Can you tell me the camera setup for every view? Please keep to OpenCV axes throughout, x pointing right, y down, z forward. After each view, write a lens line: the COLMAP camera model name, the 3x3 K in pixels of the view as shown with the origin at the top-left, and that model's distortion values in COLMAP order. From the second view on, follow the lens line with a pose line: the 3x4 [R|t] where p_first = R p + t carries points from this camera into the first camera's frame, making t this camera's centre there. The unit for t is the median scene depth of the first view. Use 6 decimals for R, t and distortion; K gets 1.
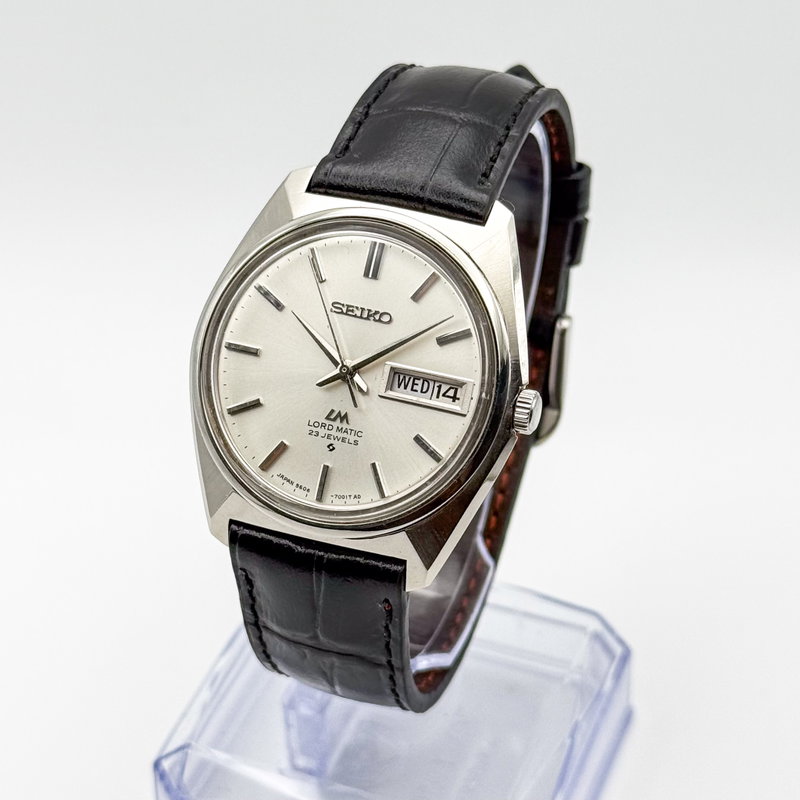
lens RADIAL K [[2076.9, 0, 400.0], [0, 2076.9, 400.0], [0, 0, 1]] dist [-0.023228, -0.740945]
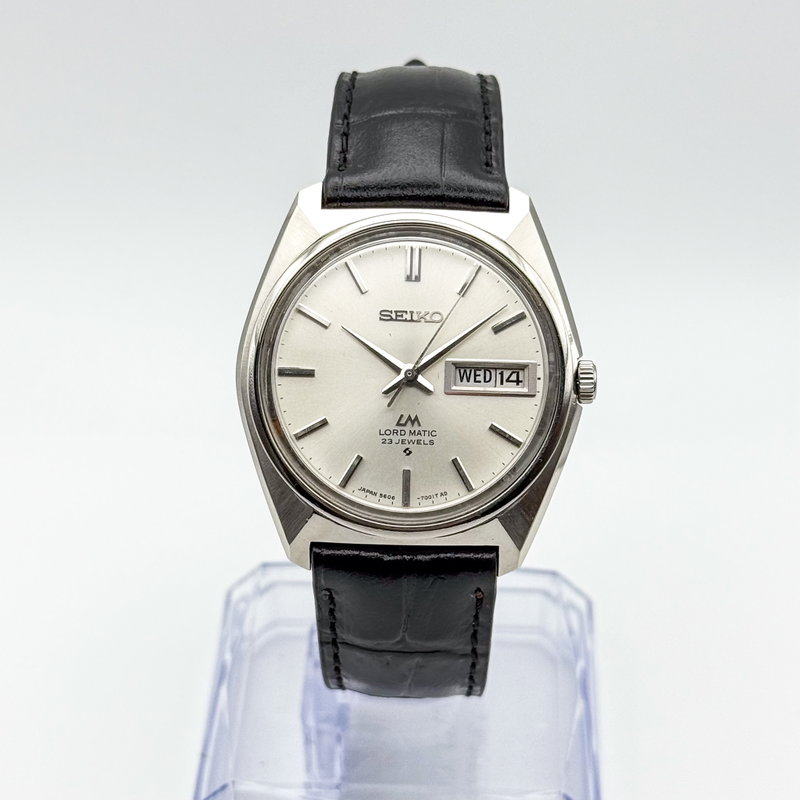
lens RADIAL K [[2076.9, 0, 400.0], [0, 2076.9, 400.0], [0, 0, 1]] dist [-0.023228, -0.740945]
pose [[0.951251, -0.182071, 0.248941, -0.280883], [0.181737, 0.983041, 0.024527, -0.027218], [-0.249185, 0.021910, 0.968208, 0.017861]]
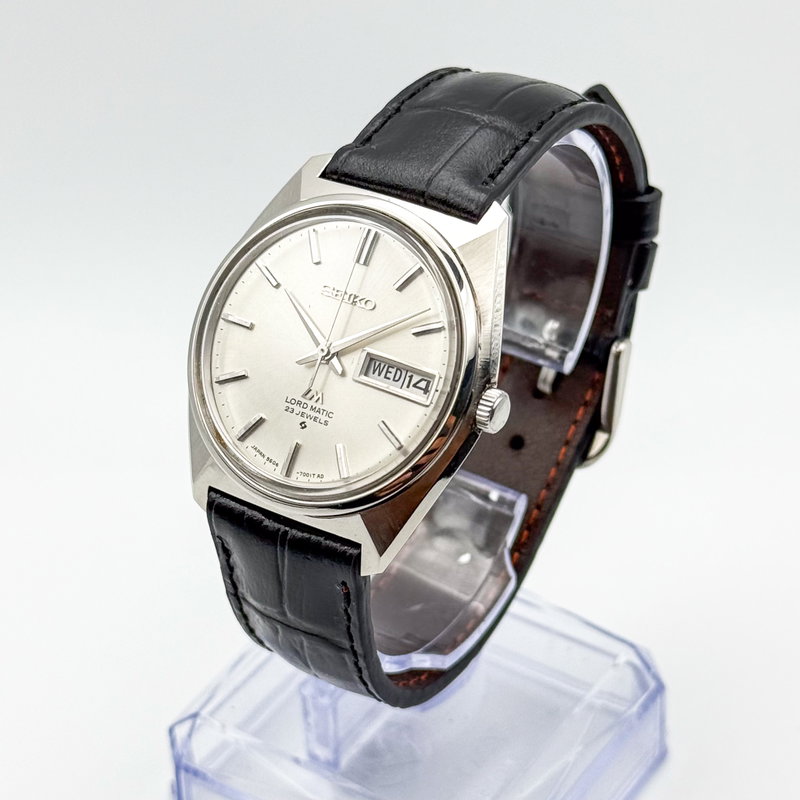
lens RADIAL K [[2076.9, 0, 400.0], [0, 2076.9, 400.0], [0, 0, 1]] dist [-0.023228, -0.740945]
pose [[0.976185, 0.109887, -0.187052, 0.199750], [-0.115710, 0.993072, -0.020470, 0.025551], [0.183507, 0.041626, 0.982137, 0.007266]]
